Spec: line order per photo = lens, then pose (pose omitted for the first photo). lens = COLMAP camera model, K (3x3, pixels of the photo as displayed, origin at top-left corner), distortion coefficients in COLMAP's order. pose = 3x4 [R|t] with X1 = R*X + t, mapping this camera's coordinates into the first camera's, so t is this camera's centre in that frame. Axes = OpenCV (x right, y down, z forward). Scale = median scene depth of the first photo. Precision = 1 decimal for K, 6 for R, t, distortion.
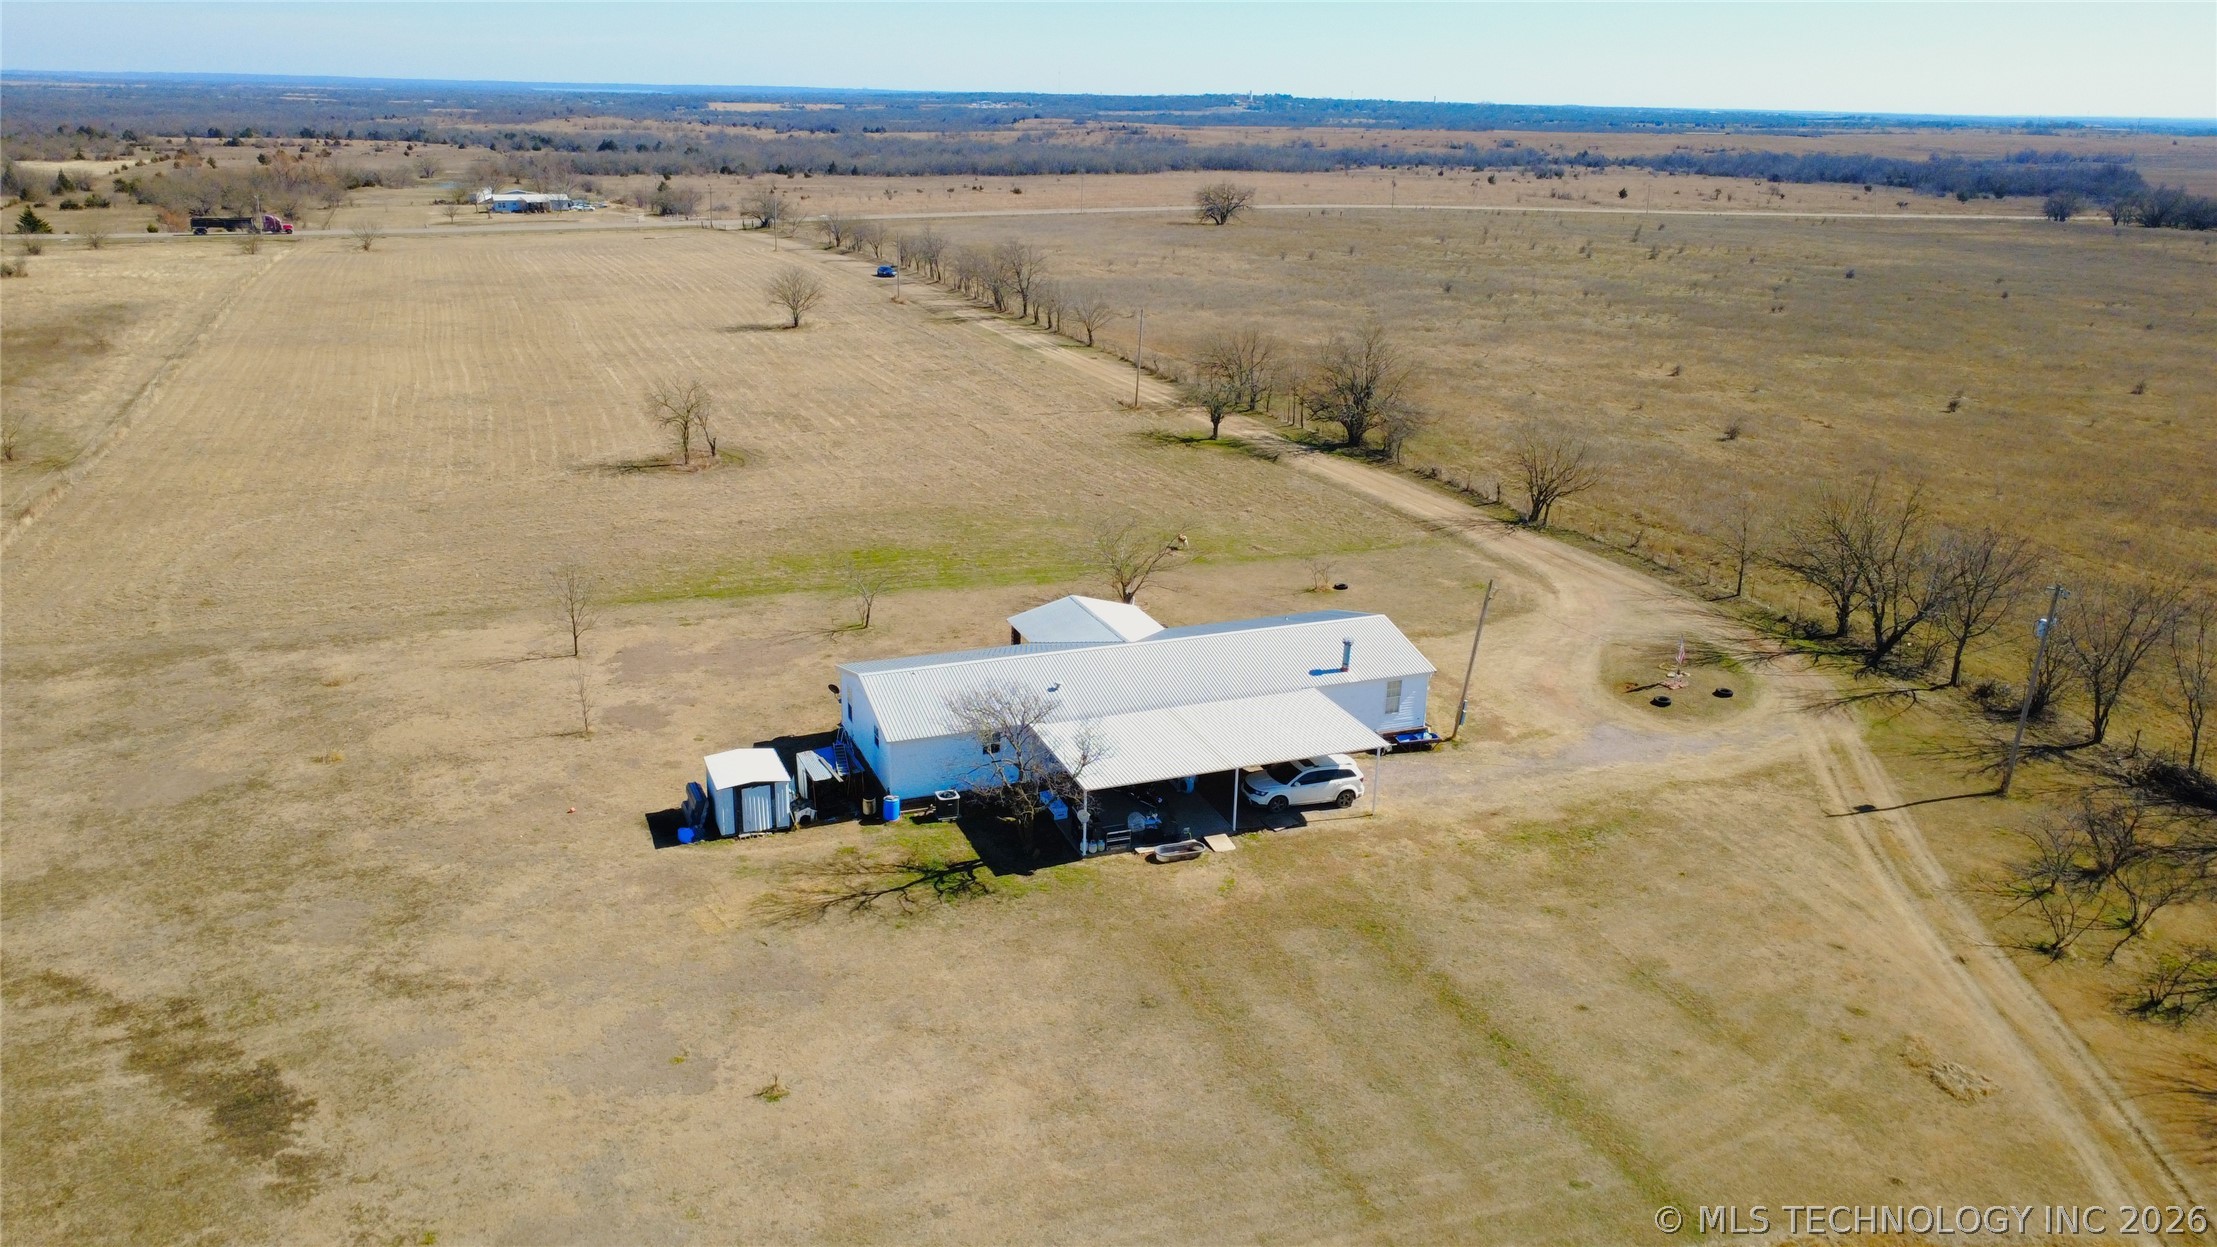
lens RADIAL K [[1607.5, 0, 1111.6], [0, 1607.5, 607.8], [0, 0, 1]] dist [0.000265, 0.001587]
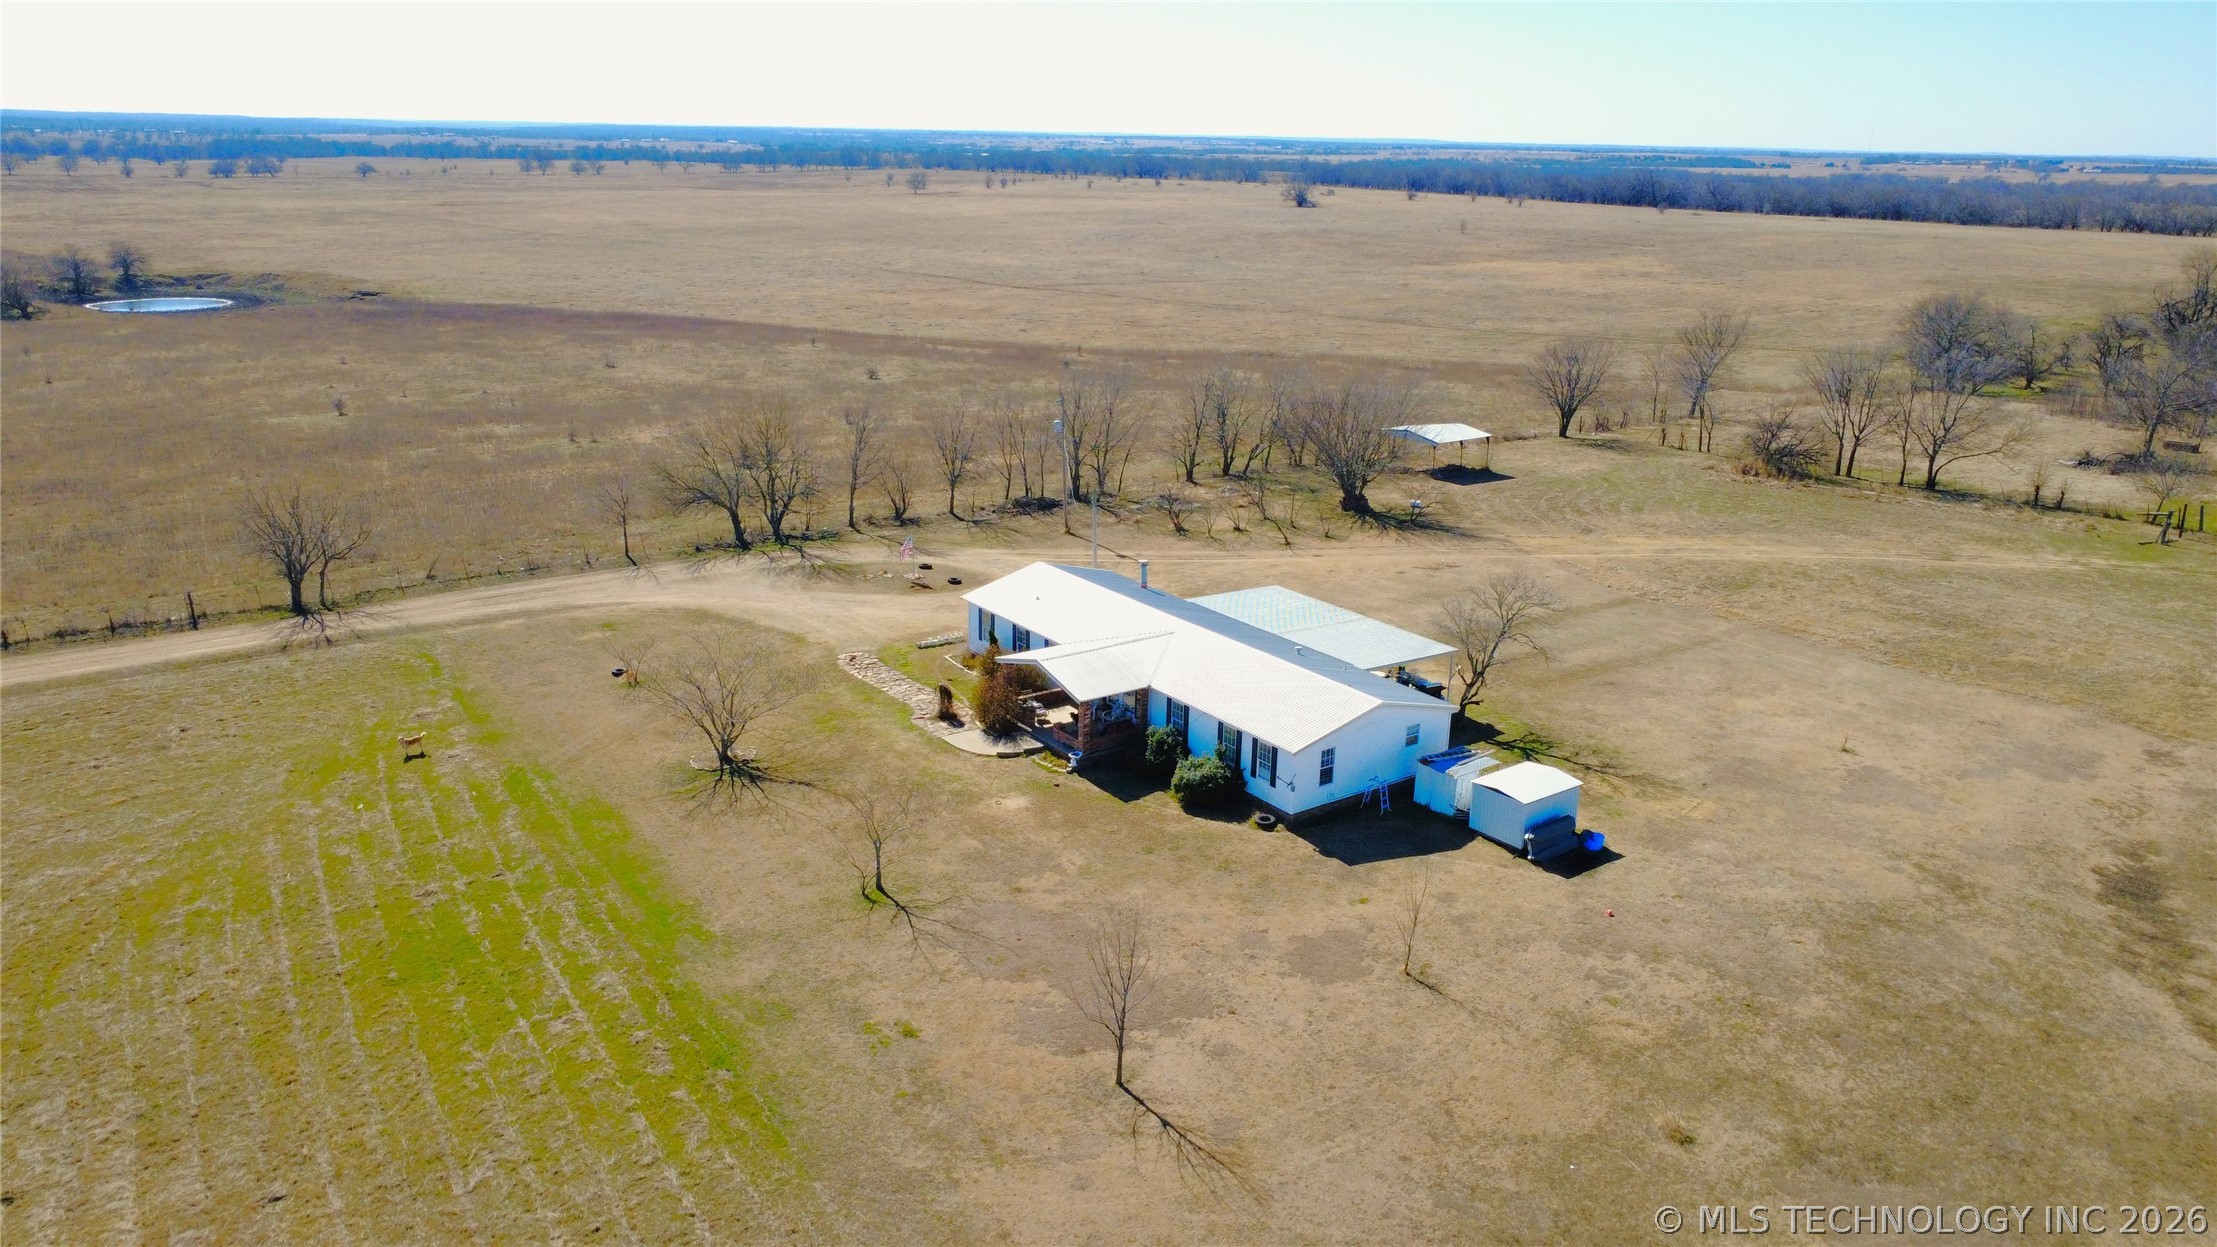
lens RADIAL K [[1607.5, 0, 1111.6], [0, 1607.5, 607.8], [0, 0, 1]] dist [0.000265, 0.001587]
pose [[-0.238648, -0.302862, 0.922671, -0.813515], [0.273909, 0.890553, 0.363165, -0.331016], [-0.931677, 0.339396, -0.129572, 1.028463]]
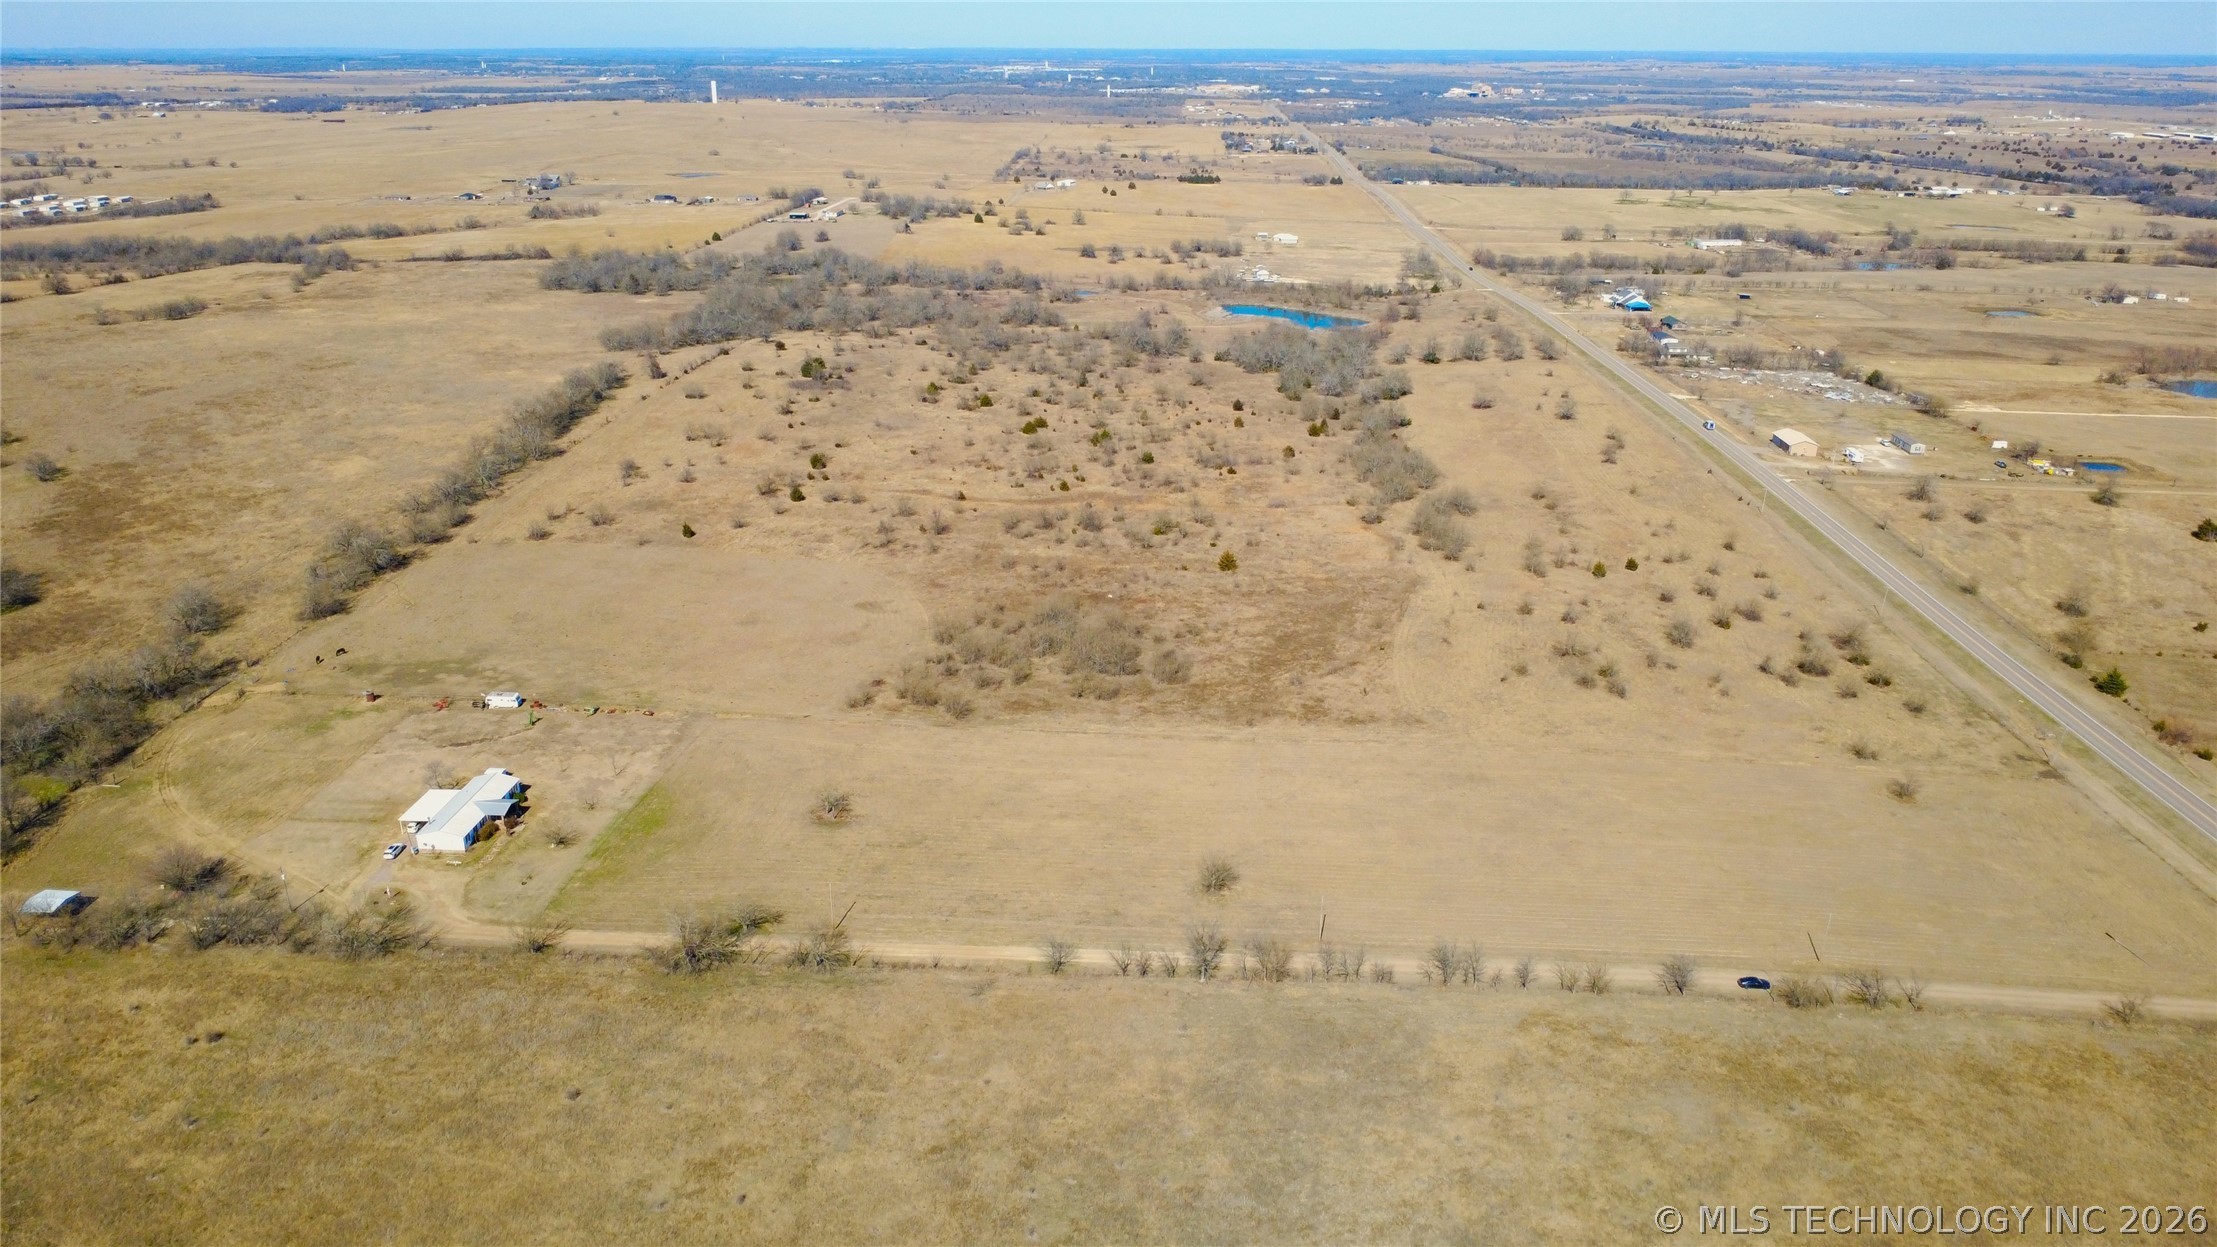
lens RADIAL K [[1607.5, 0, 1111.6], [0, 1607.5, 607.8], [0, 0, 1]] dist [0.000265, 0.001587]
pose [[-0.432901, 0.278686, -0.857281, 2.474795], [-0.289979, 0.857410, 0.425159, -2.414470], [0.853527, 0.432645, -0.290361, 3.063980]]
